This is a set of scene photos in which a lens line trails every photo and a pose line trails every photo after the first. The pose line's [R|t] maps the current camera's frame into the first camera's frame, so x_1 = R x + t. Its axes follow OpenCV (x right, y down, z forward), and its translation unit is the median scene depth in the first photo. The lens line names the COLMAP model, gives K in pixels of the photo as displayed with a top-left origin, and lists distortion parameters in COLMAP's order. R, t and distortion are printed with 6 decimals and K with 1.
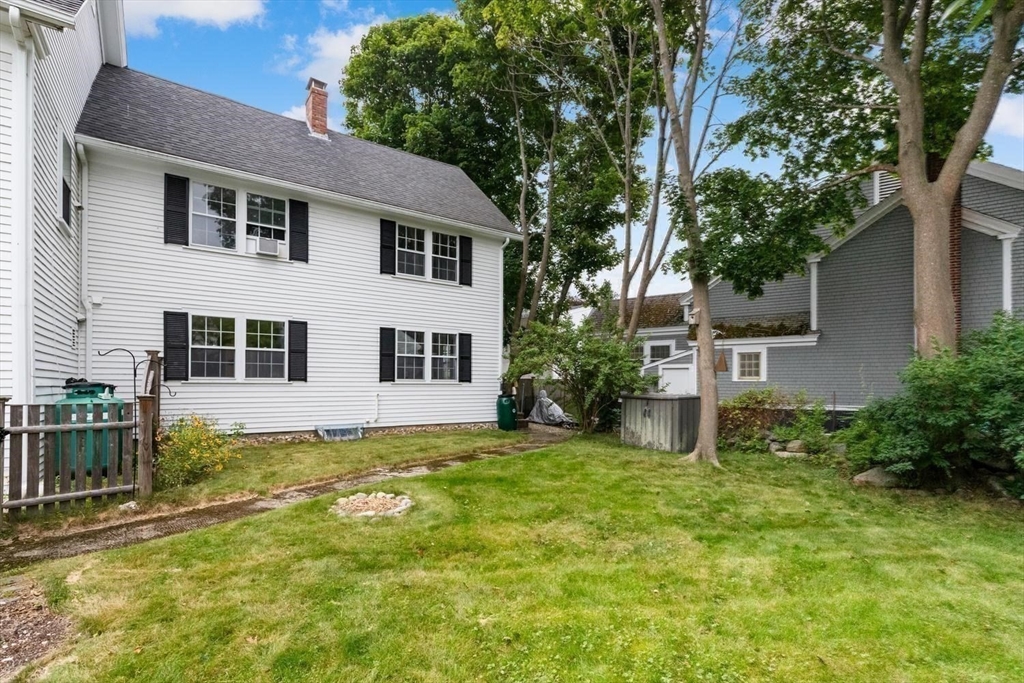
lens RADIAL K [[474.0, 0, 511.6], [0, 474.0, 379.8], [0, 0, 1]] dist [0.000535, 0.000243]
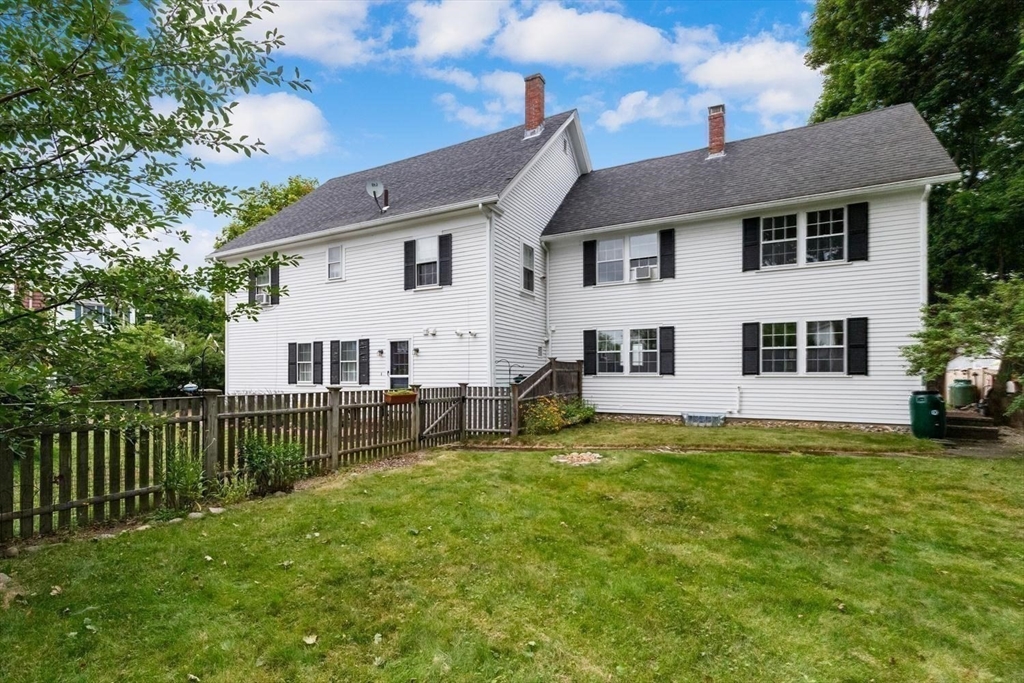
lens RADIAL K [[469.9, 0, 510.5], [0, 469.9, 375.8], [0, 0, 1]] dist [0.000569, 0.000065]
pose [[0.446812, -0.005464, -0.894611, 0.422596], [0.007329, 0.999970, -0.002447, 0.004734], [0.894598, -0.005464, 0.446838, 0.074386]]
